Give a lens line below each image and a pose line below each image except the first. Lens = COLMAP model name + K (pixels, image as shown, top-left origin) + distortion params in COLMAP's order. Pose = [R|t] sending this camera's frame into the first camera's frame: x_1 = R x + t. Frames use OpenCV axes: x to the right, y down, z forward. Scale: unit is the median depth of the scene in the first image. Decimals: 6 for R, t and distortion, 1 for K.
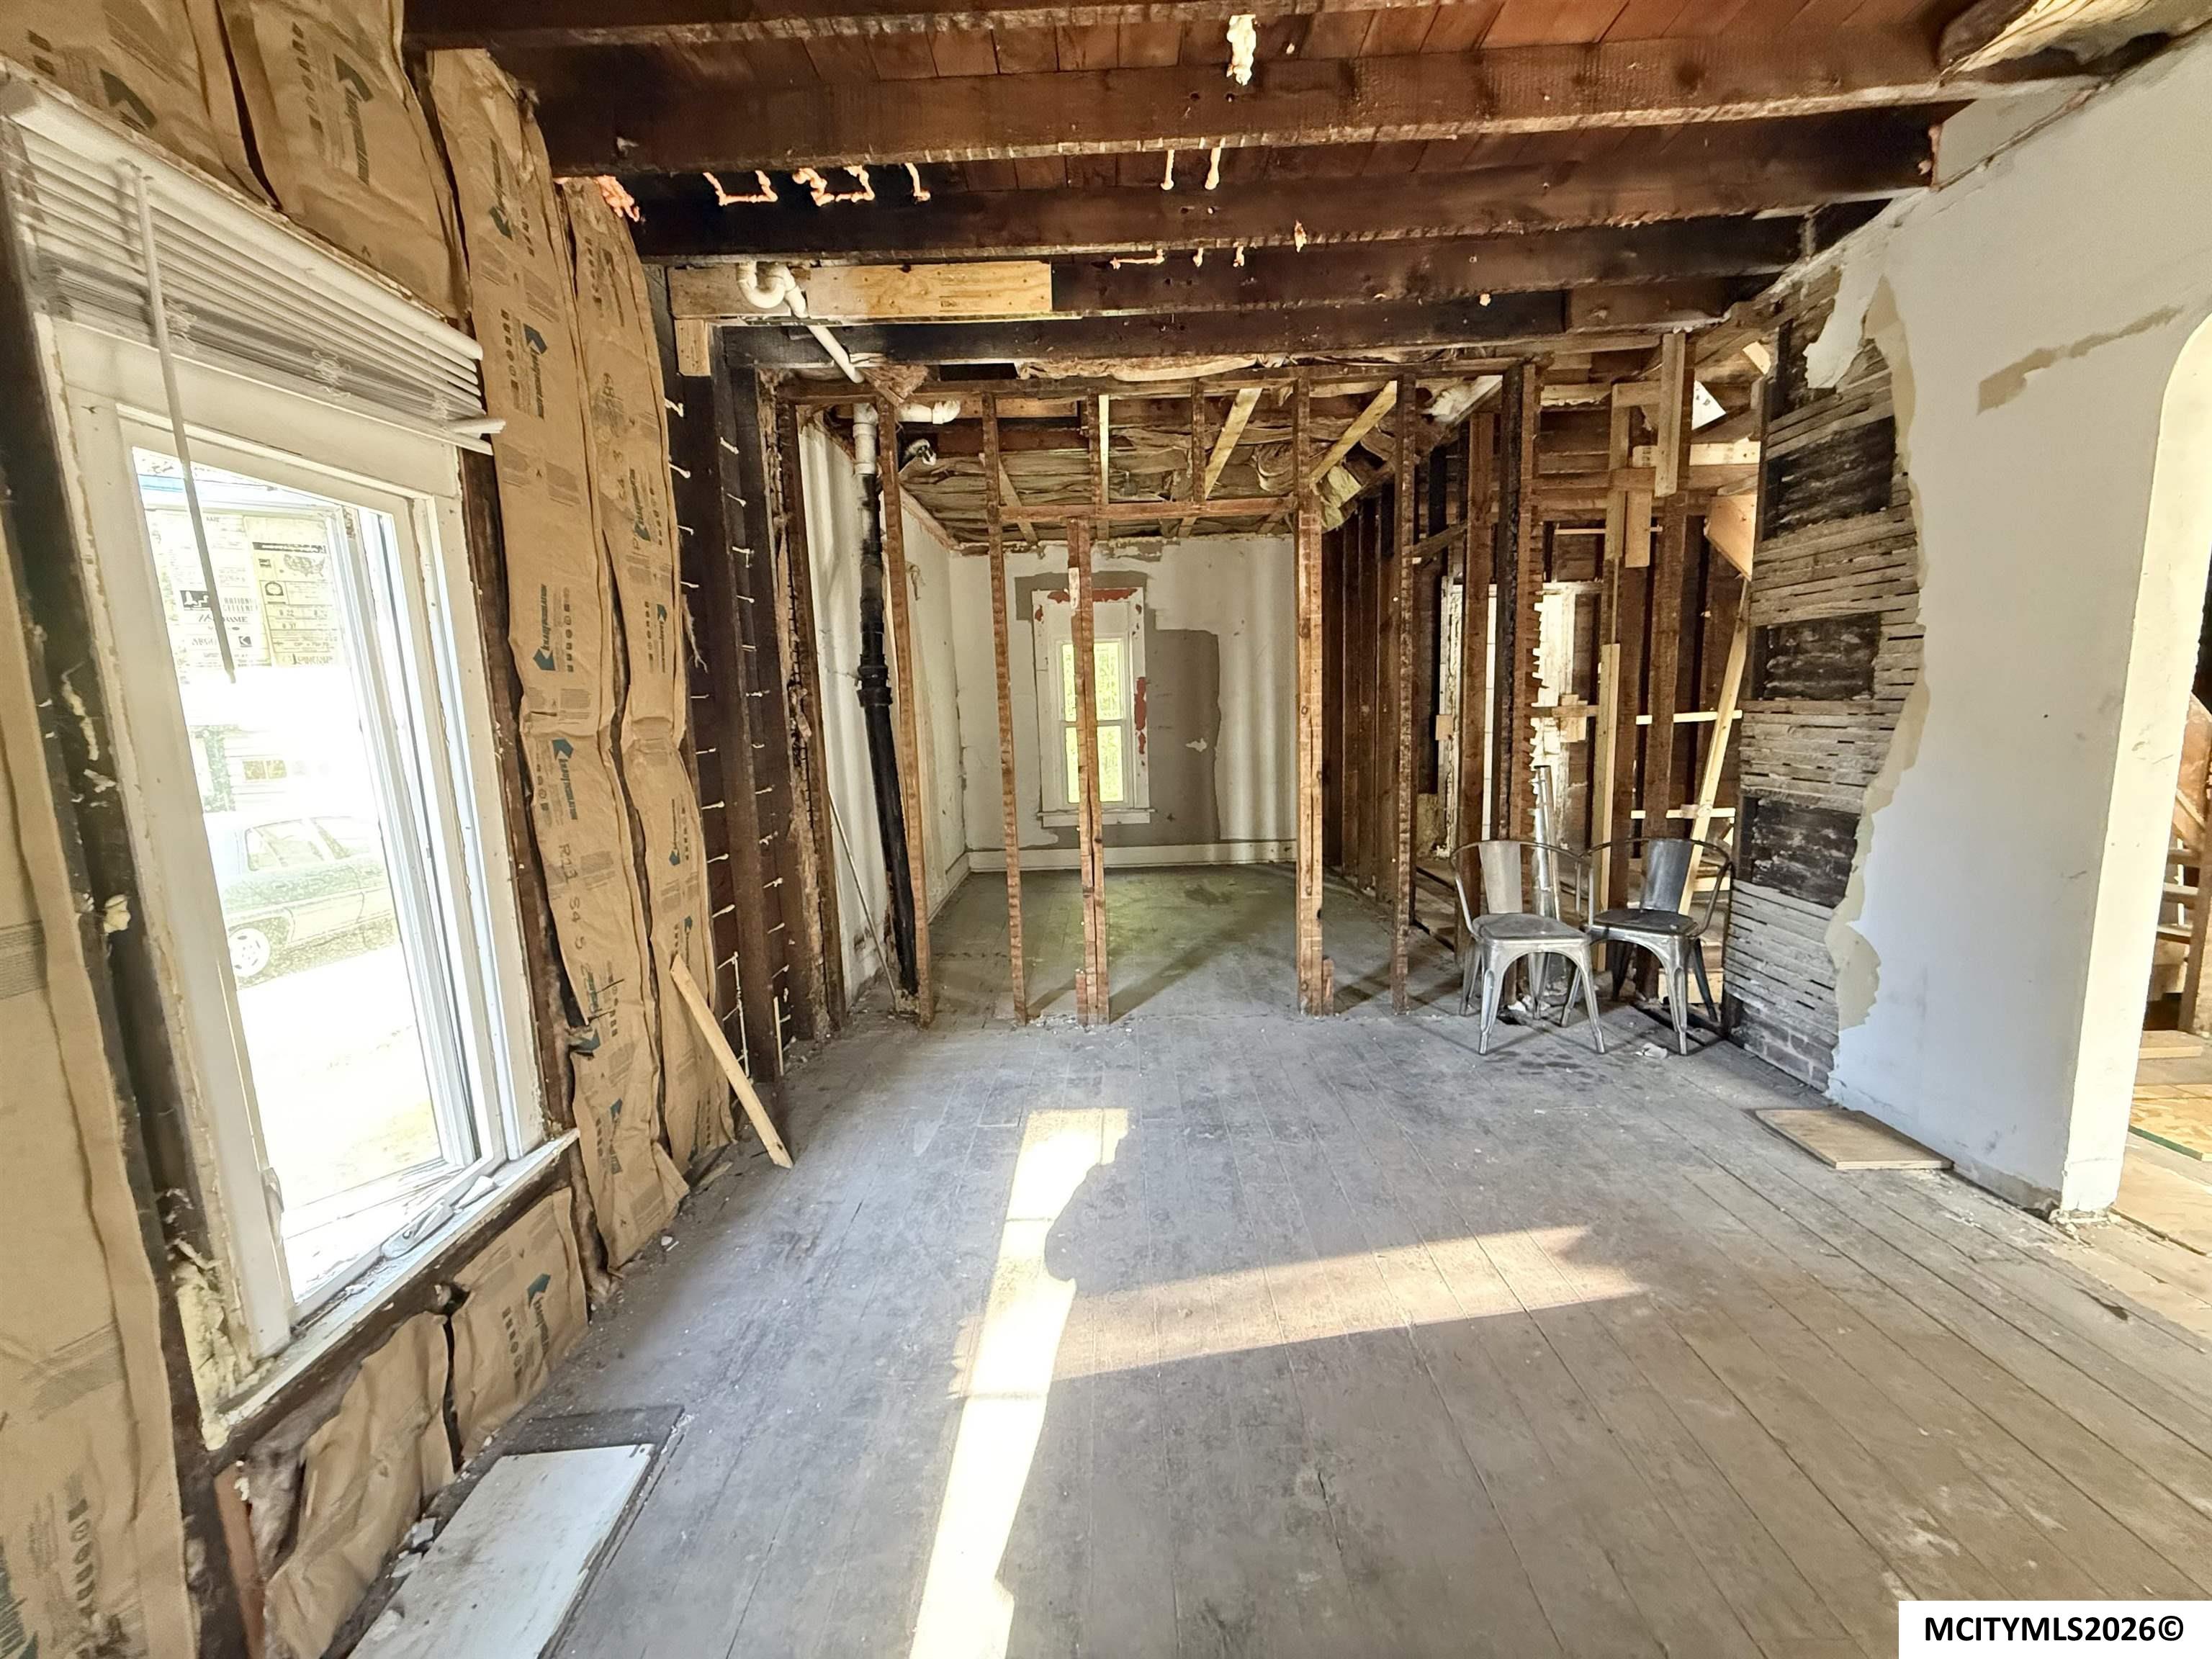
lens RADIAL K [[889.2, 0, 1102.0], [0, 889.2, 833.1], [0, 0, 1]] dist [0.000636, 0.000102]
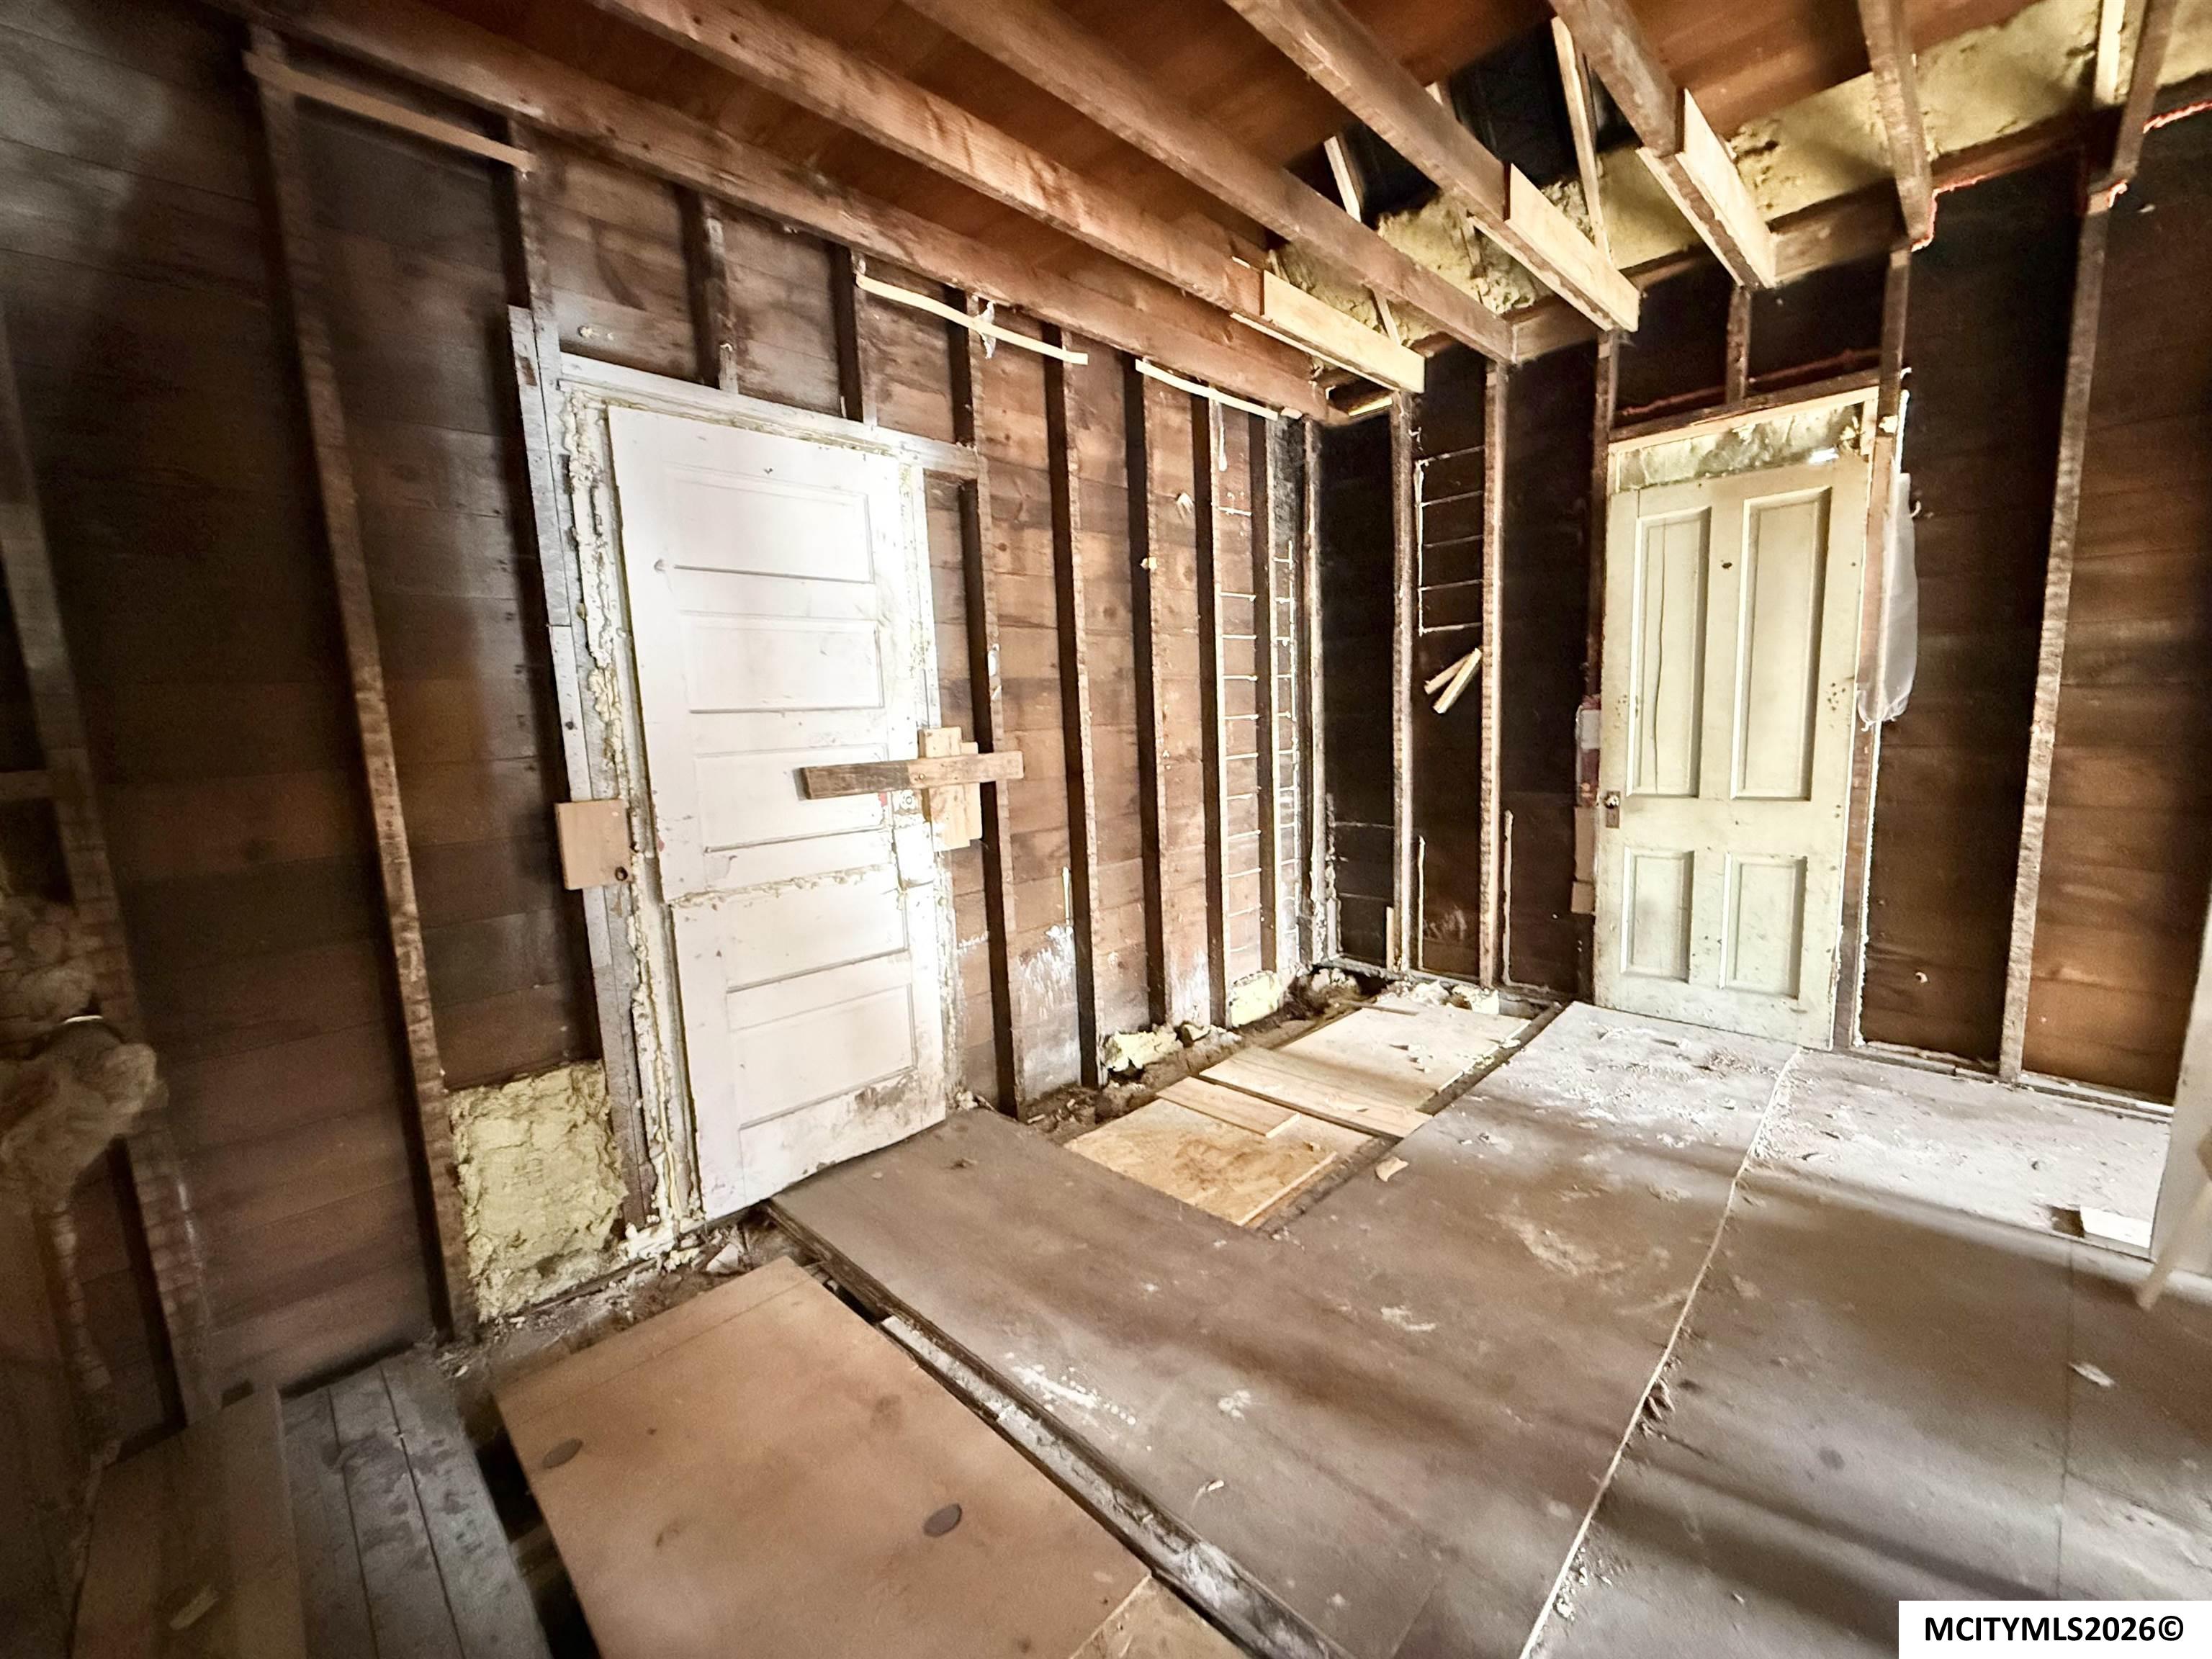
lens RADIAL K [[889.2, 0, 1102.7], [0, 889.2, 830.6], [0, 0, 1]] dist [0.000636, 0.000102]
pose [[0.703177, -0.093231, 0.704876, 0.297821], [0.124009, 0.992252, 0.007531, -0.105304], [-0.700117, 0.082116, 0.709290, 0.678099]]
